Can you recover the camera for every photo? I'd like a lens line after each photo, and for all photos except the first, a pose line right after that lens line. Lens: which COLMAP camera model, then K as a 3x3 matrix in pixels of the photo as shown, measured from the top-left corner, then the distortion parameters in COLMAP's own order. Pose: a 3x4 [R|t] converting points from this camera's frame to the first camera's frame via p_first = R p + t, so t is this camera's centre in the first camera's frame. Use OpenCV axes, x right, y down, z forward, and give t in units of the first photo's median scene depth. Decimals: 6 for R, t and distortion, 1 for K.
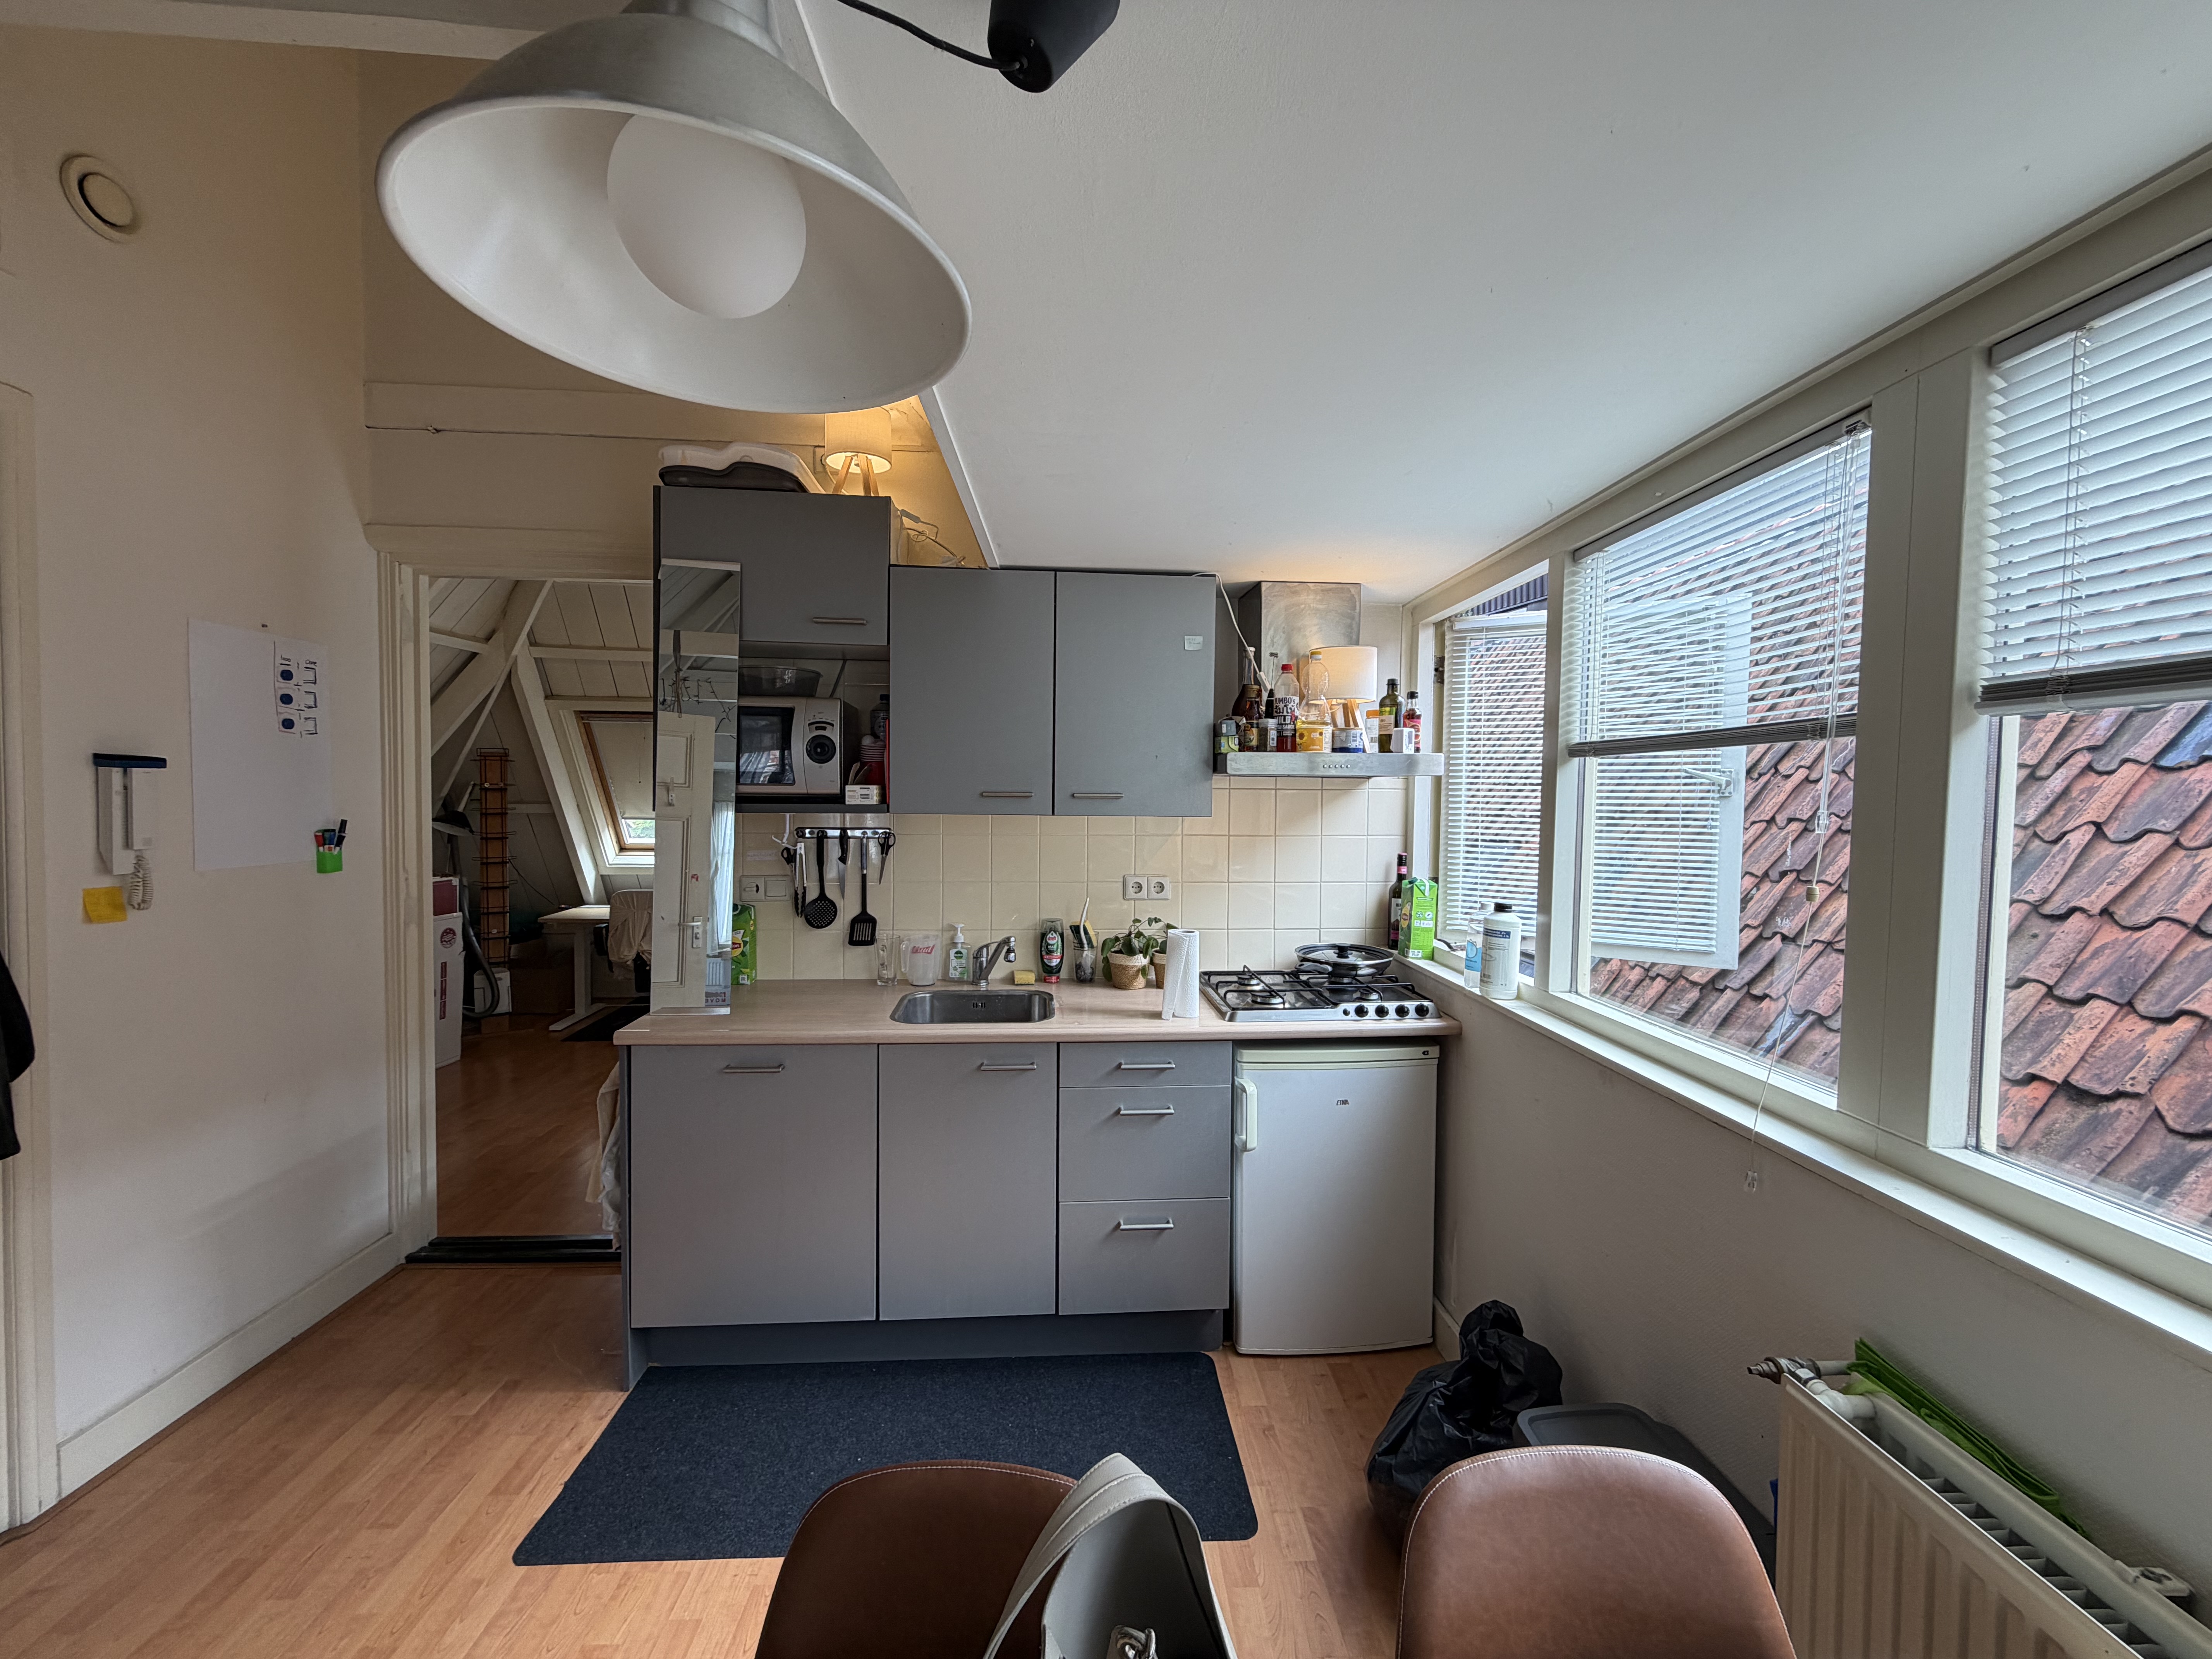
lens RADIAL K [[883.3, 0, 1100.9], [0, 883.3, 833.9], [0, 0, 1]] dist [-0.001583, 0.000041]
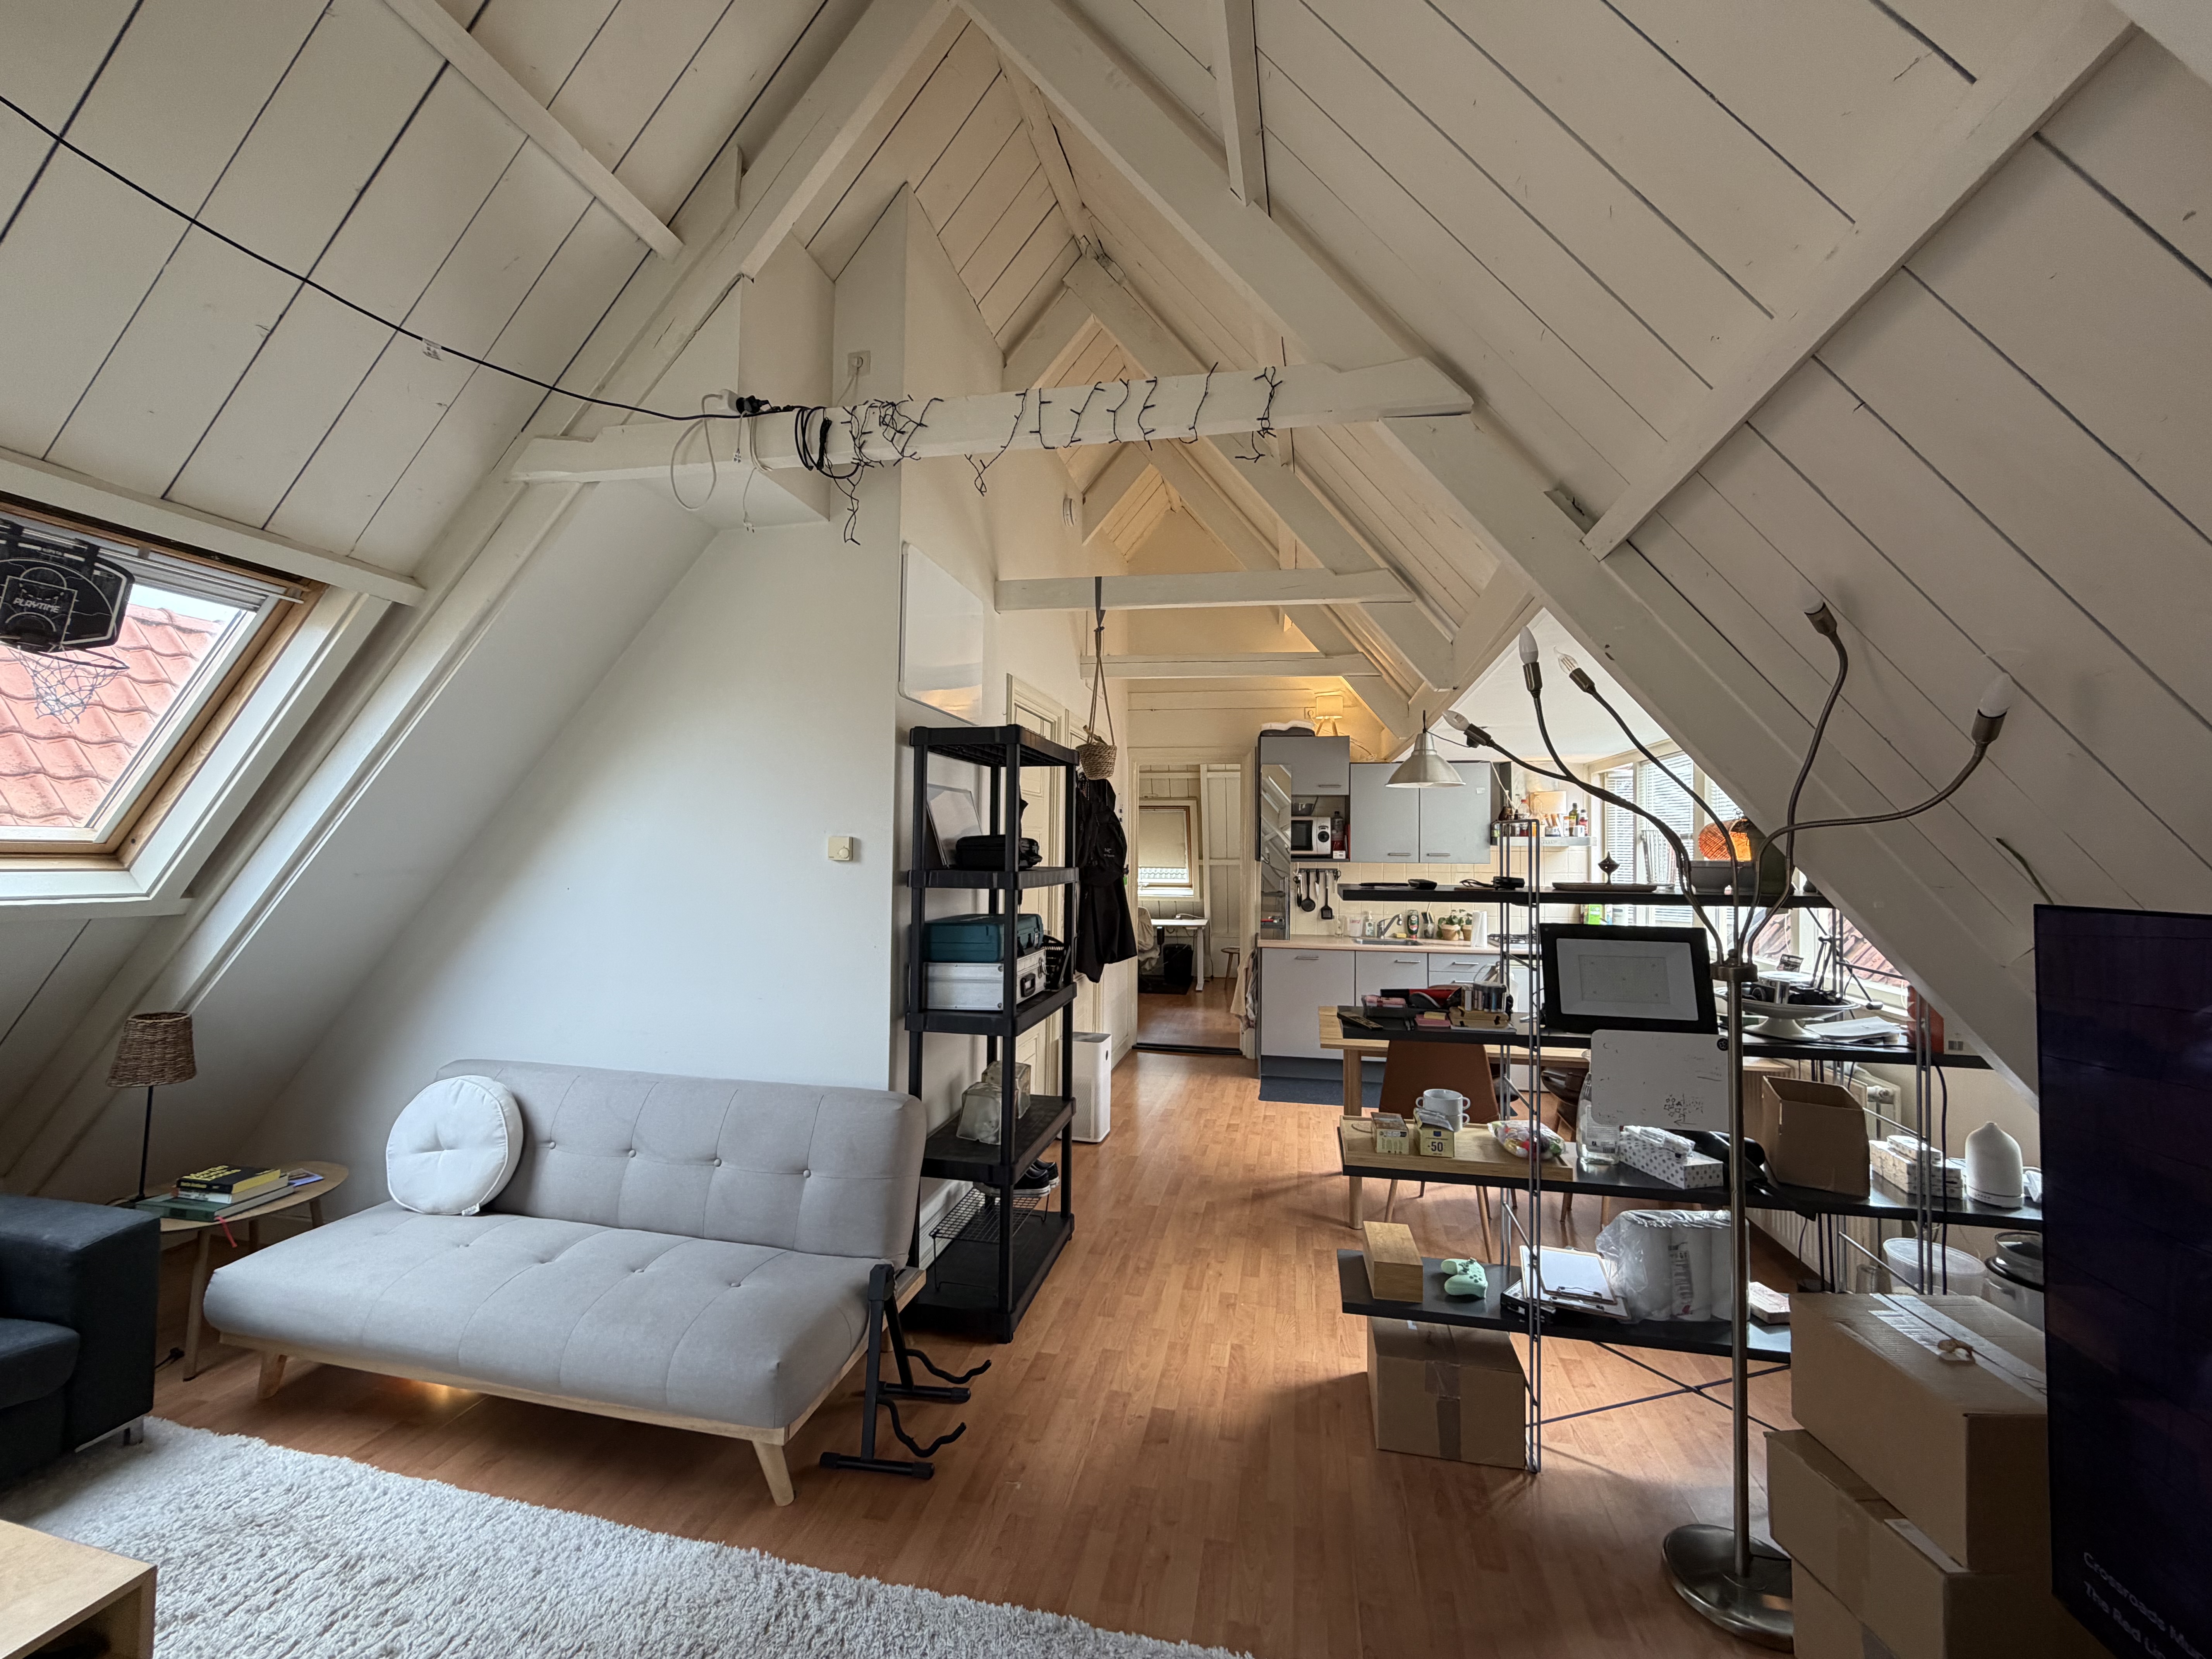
lens RADIAL K [[883.3, 0, 1113.4], [0, 883.3, 834.2], [0, 0, 1]] dist [-0.001583, 0.000041]
pose [[0.963354, -0.006186, -0.268161, -0.213448], [-0.007294, 0.998760, -0.049243, 0.025199], [0.268133, 0.049394, 0.962115, -1.562857]]
